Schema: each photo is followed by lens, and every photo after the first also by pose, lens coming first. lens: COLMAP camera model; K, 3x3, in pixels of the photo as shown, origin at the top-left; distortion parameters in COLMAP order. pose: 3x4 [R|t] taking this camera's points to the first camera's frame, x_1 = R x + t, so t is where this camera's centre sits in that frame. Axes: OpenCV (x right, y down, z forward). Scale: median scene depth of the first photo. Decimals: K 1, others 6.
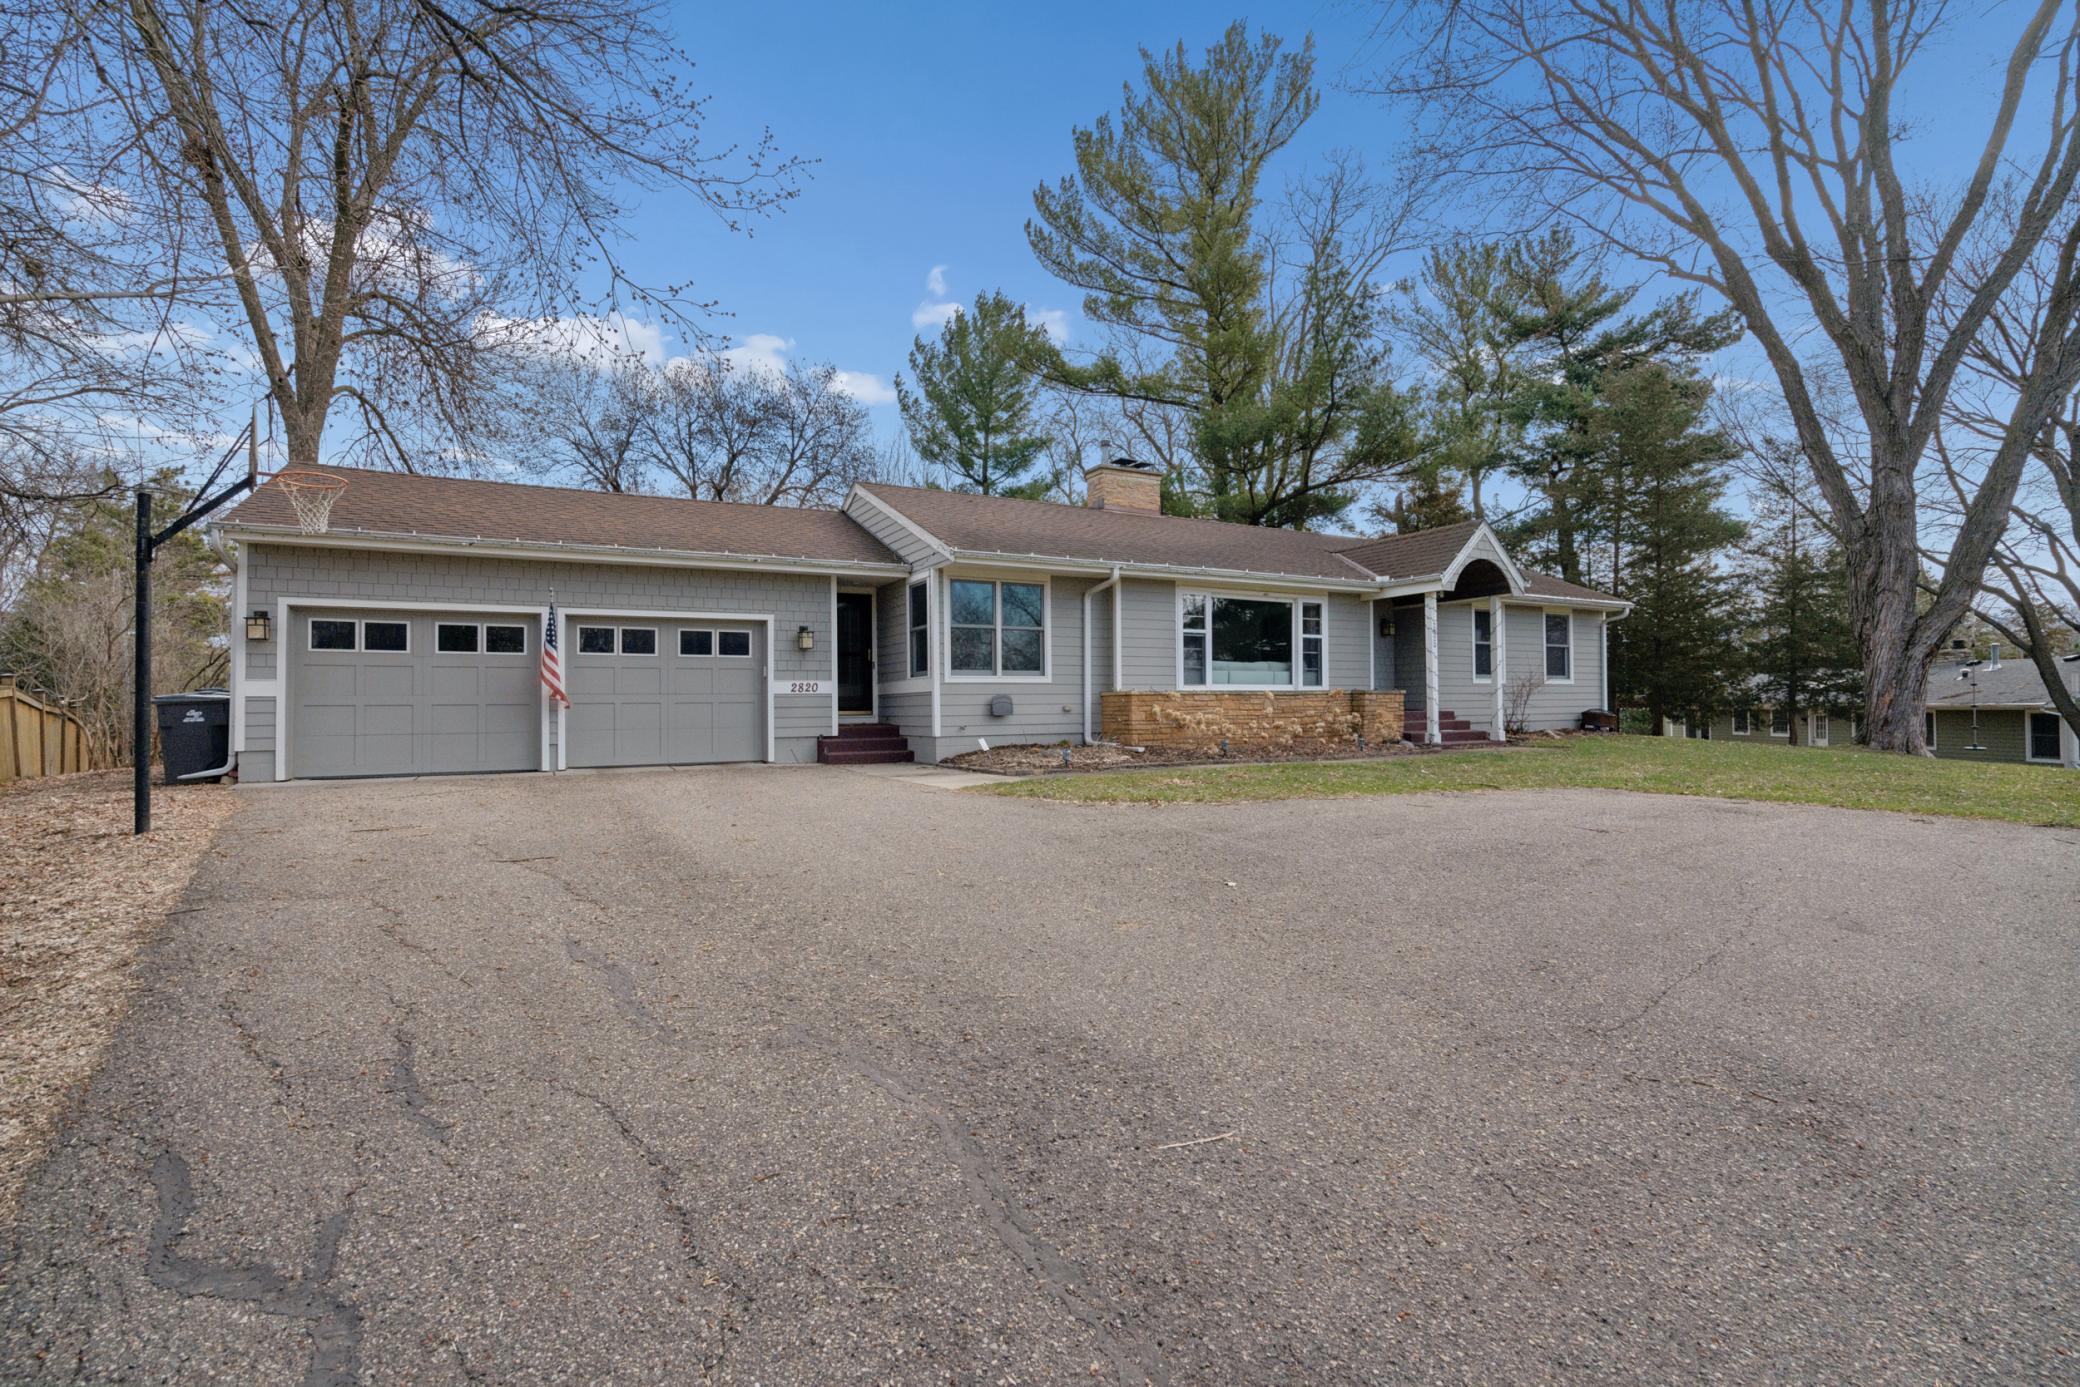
lens RADIAL K [[999.6, 0, 1040.0], [0, 999.6, 693.5], [0, 0, 1]] dist [-0.001179, -0.000234]
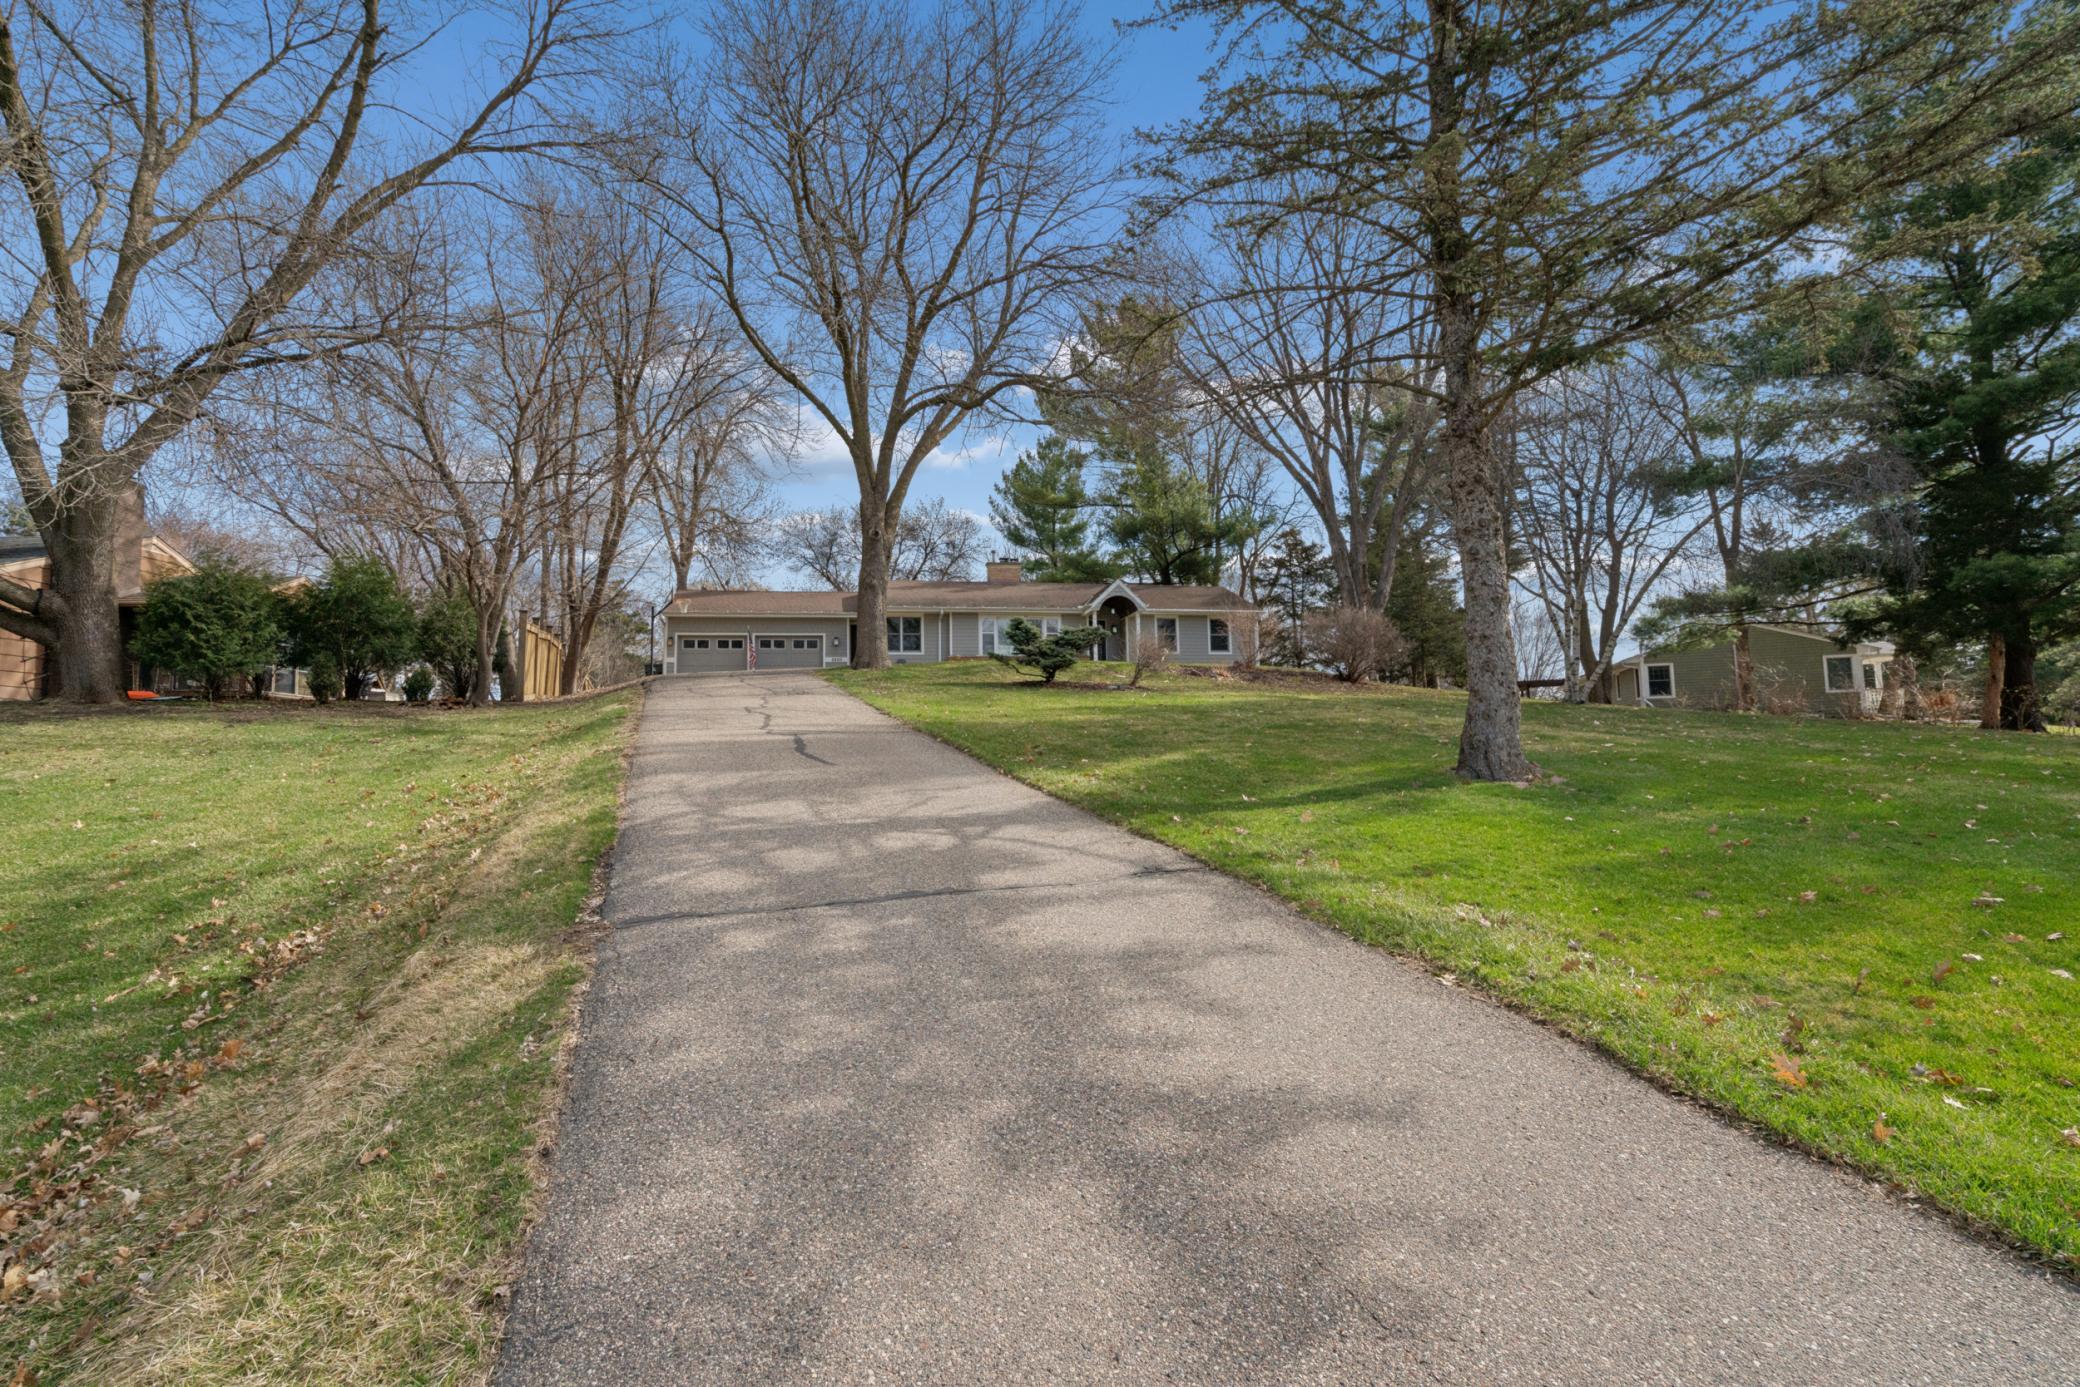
lens RADIAL K [[999.6, 0, 1040.0], [0, 999.6, 693.5], [0, 0, 1]] dist [-0.001179, -0.000234]
pose [[0.956011, -0.028928, -0.291900, 1.044162], [0.016979, 0.998914, -0.043387, 0.206140], [0.292838, 0.036523, 0.955464, -1.388673]]
